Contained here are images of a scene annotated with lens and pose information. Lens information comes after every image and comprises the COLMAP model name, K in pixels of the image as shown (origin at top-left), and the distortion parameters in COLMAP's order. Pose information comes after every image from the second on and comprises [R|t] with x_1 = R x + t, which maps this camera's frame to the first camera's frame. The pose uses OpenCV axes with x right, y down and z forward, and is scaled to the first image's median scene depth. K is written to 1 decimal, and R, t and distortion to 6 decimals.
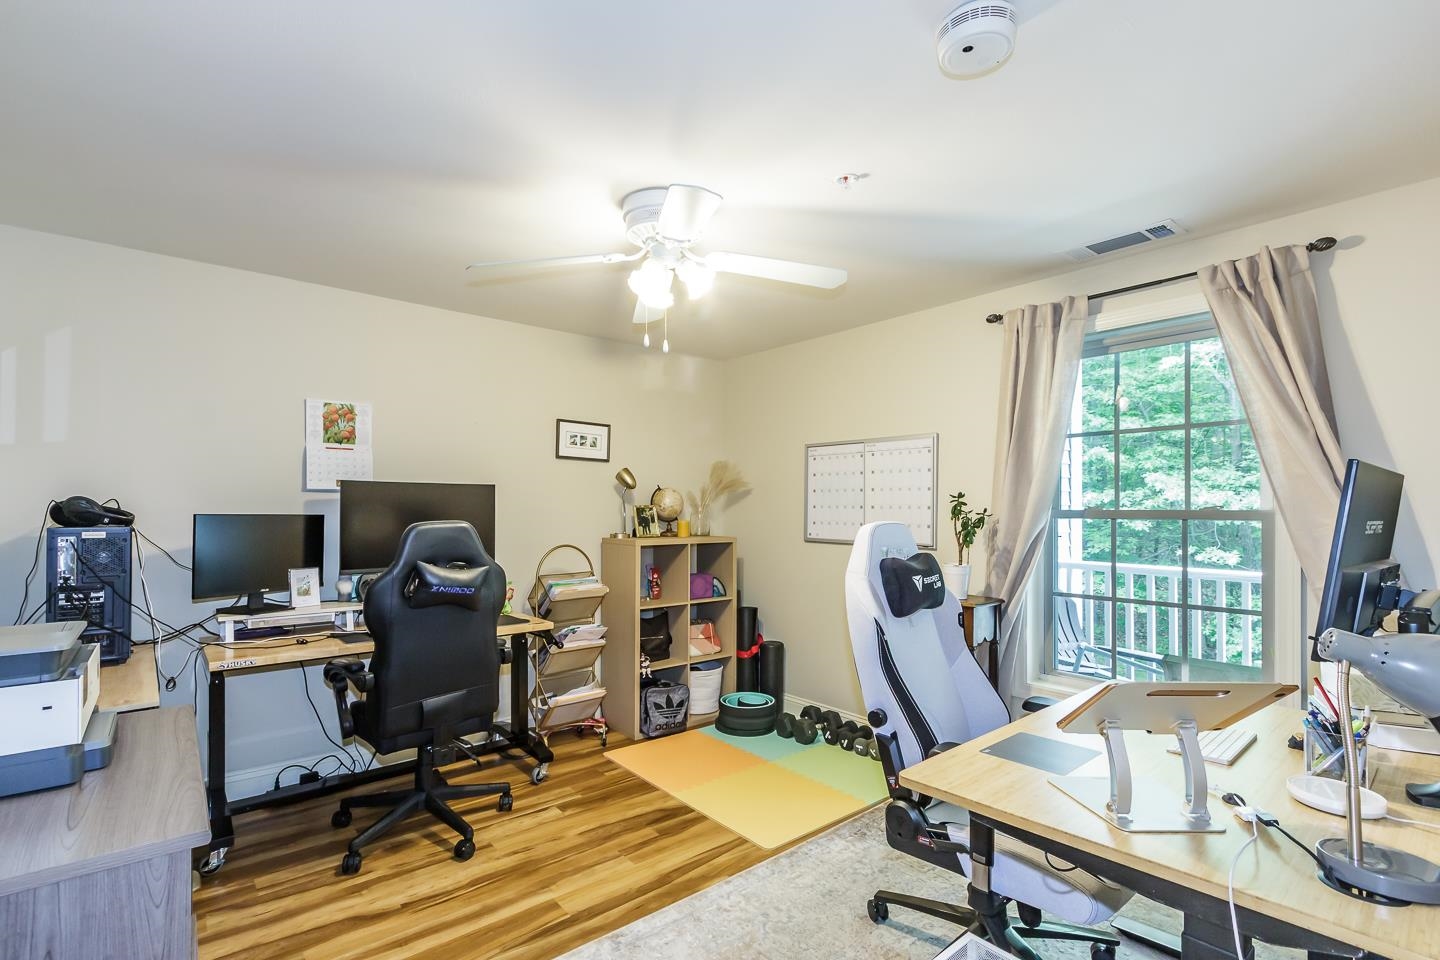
lens RADIAL K [[676.5, 0, 717.4], [0, 676.5, 499.6], [0, 0, 1]] dist [0.000683, 0.000056]
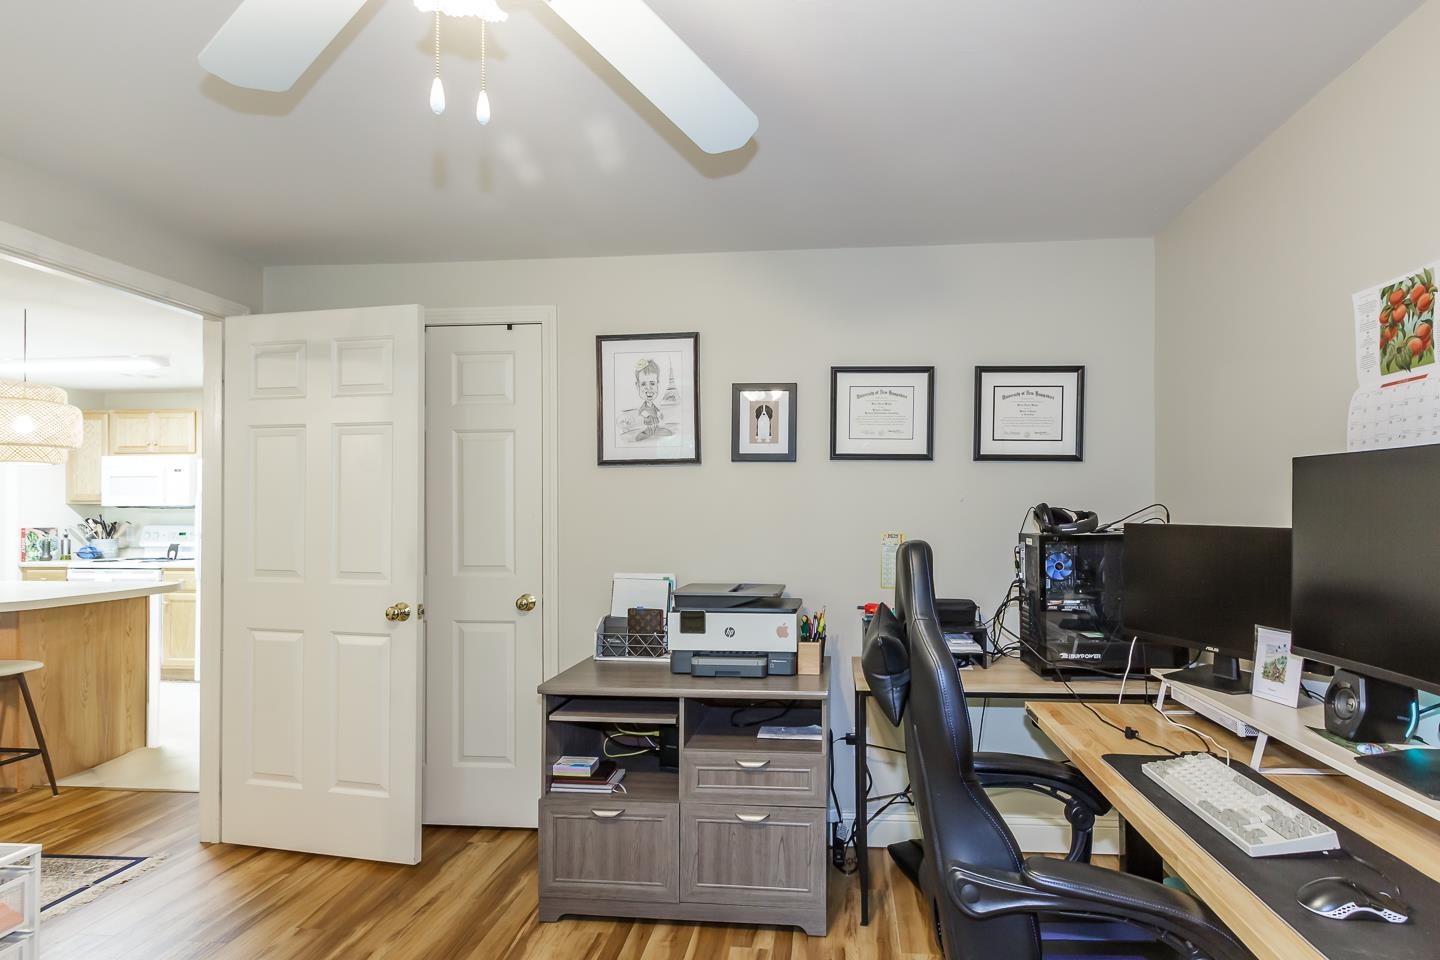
lens RADIAL K [[676.5, 0, 717.4], [0, 676.5, 499.6], [0, 0, 1]] dist [0.000683, 0.000056]
pose [[-0.711254, -0.017716, -0.702712, 0.077230], [0.001901, 0.999630, -0.027126, 0.014926], [0.702933, -0.020630, -0.710957, 1.133364]]
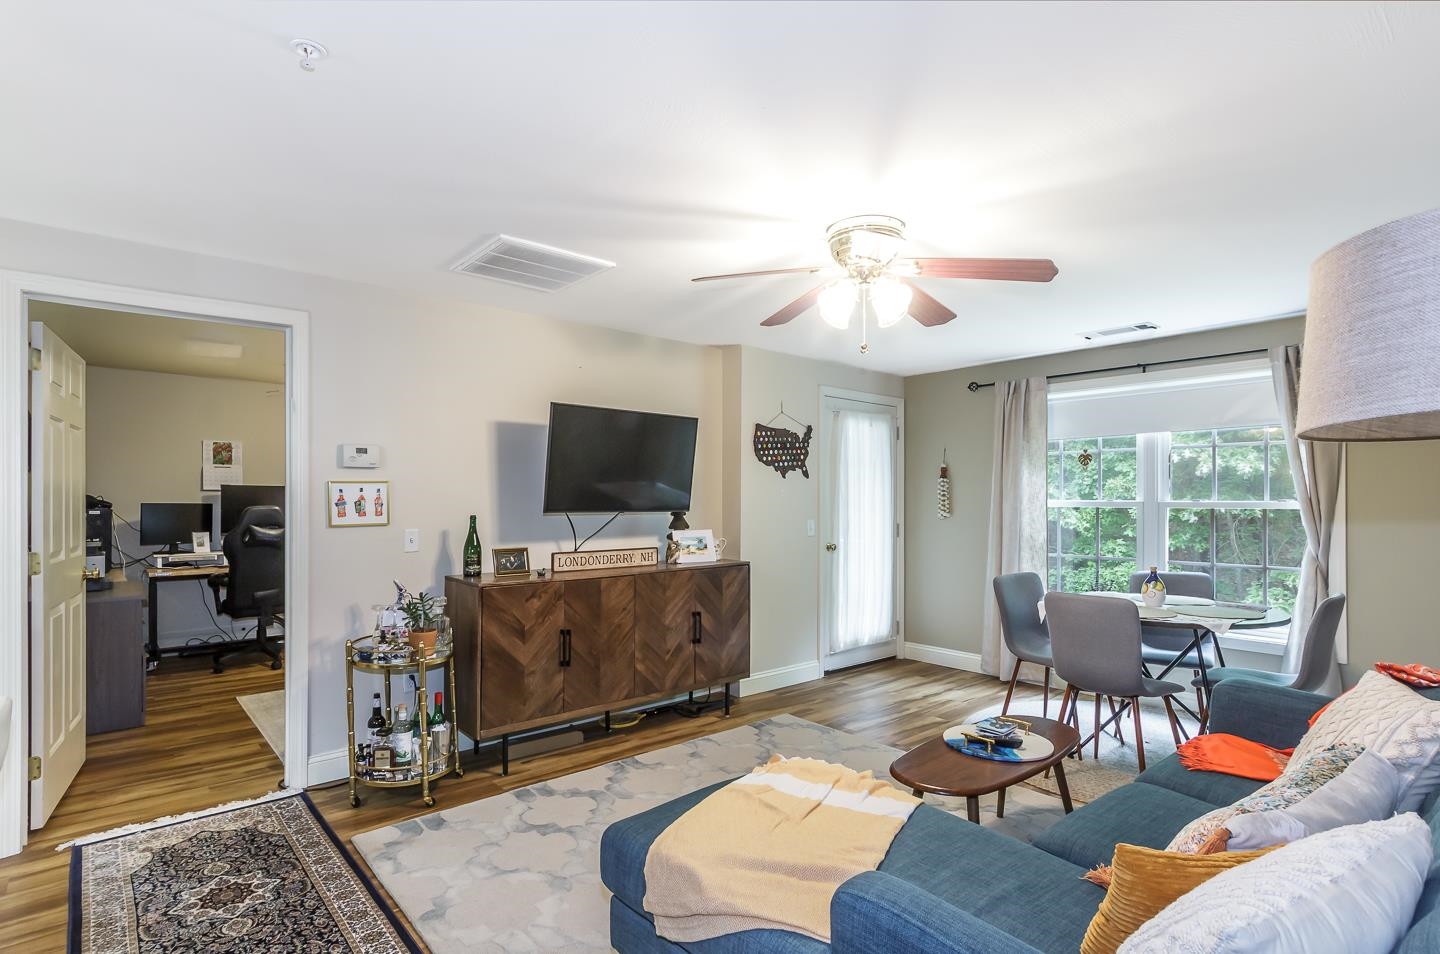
lens RADIAL K [[717.9, 0, 717.1], [0, 717.9, 495.3], [0, 0, 1]] dist [0.002657, 0.000171]
pose [[0.999918, -0.005328, 0.011674, 0.841250], [0.005260, 0.999969, 0.005832, -0.004957], [-0.011705, -0.005770, 0.999915, -1.065093]]
